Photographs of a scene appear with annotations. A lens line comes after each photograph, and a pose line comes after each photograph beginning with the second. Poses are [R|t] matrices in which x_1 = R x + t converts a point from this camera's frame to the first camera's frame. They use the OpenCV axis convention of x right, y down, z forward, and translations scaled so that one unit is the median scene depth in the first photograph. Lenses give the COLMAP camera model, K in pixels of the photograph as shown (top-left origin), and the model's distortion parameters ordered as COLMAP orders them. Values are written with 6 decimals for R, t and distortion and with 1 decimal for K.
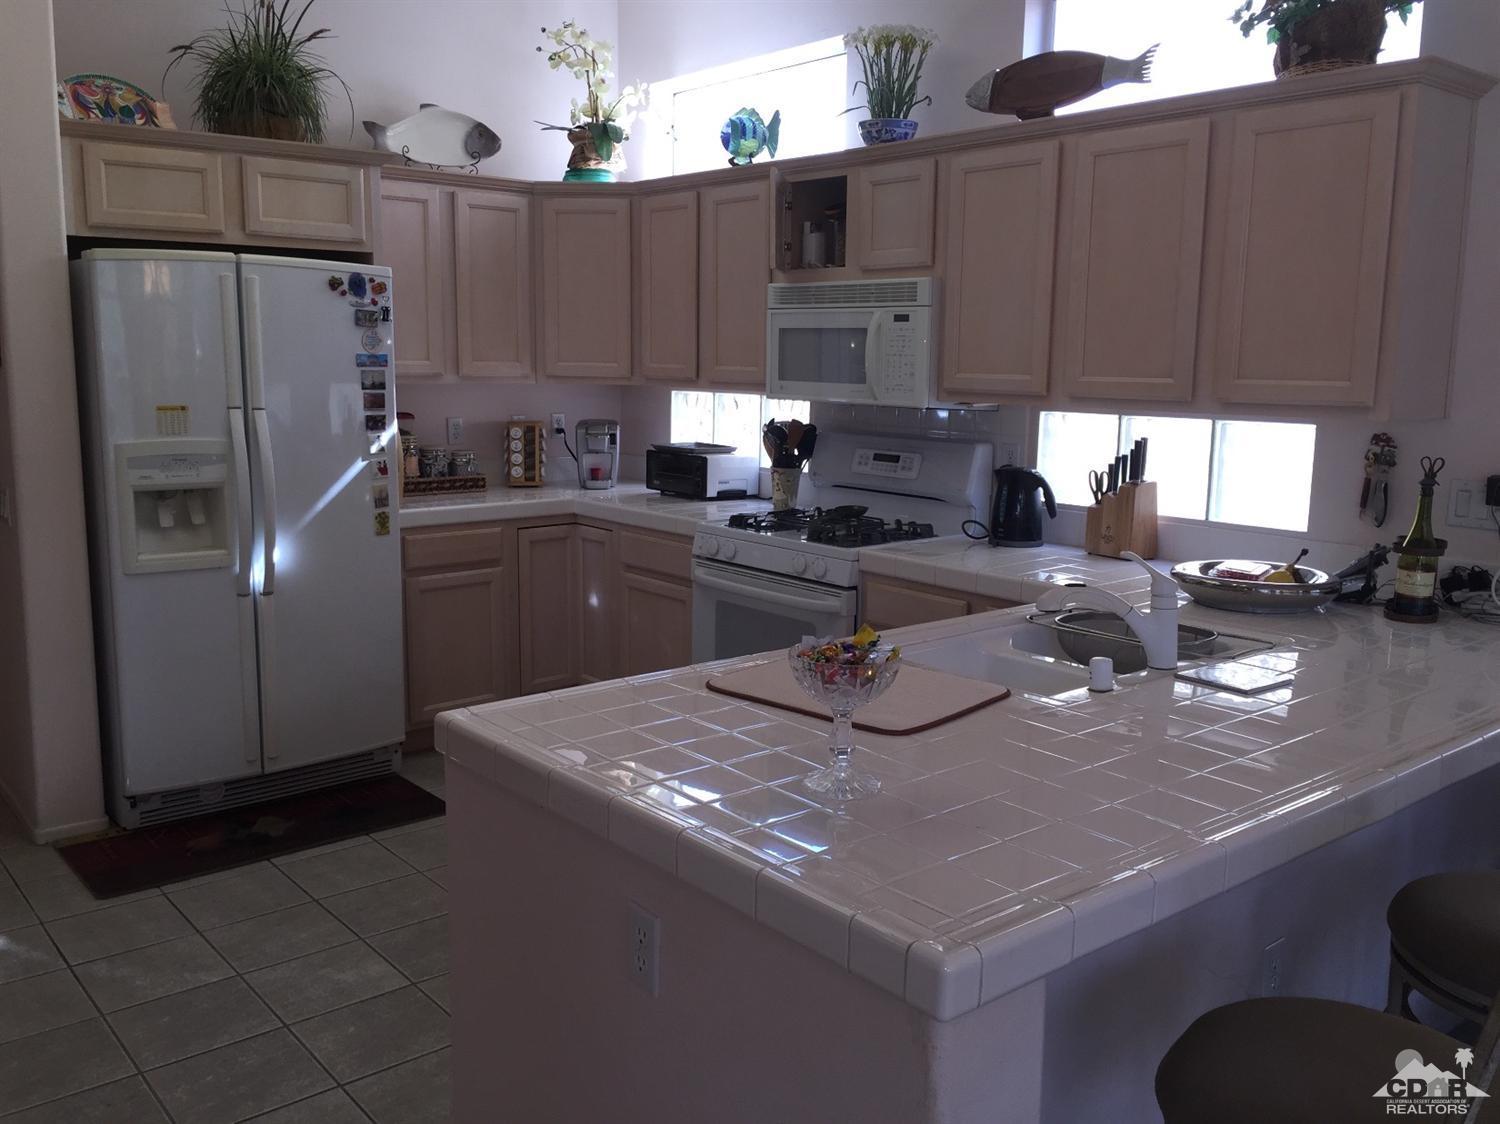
lens RADIAL K [[1278.9, 0, 756.7], [0, 1278.9, 557.4], [0, 0, 1]] dist [0.087452, -0.123076]
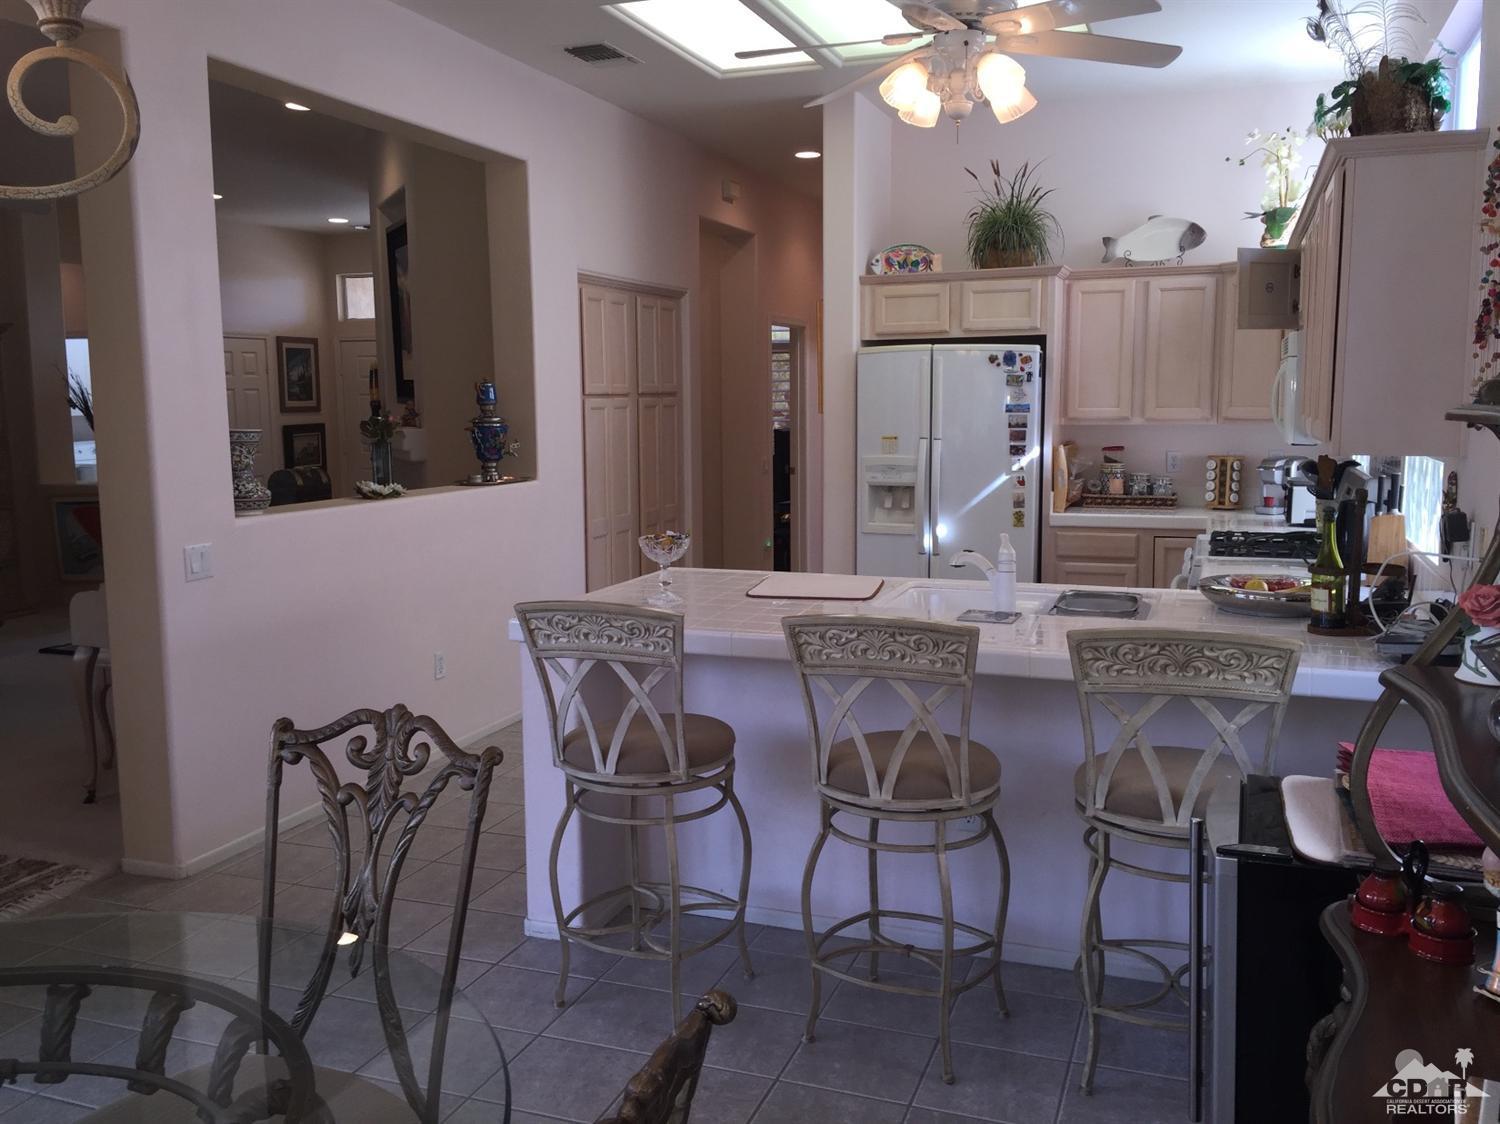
lens RADIAL K [[1278.9, 0, 754.5], [0, 1278.9, 547.6], [0, 0, 1]] dist [0.087452, -0.123076]
pose [[0.498956, 0.086397, -0.862310, 0.839629], [-0.126540, 0.991617, 0.026133, 0.005957], [0.857339, 0.096077, 0.505706, 0.008727]]
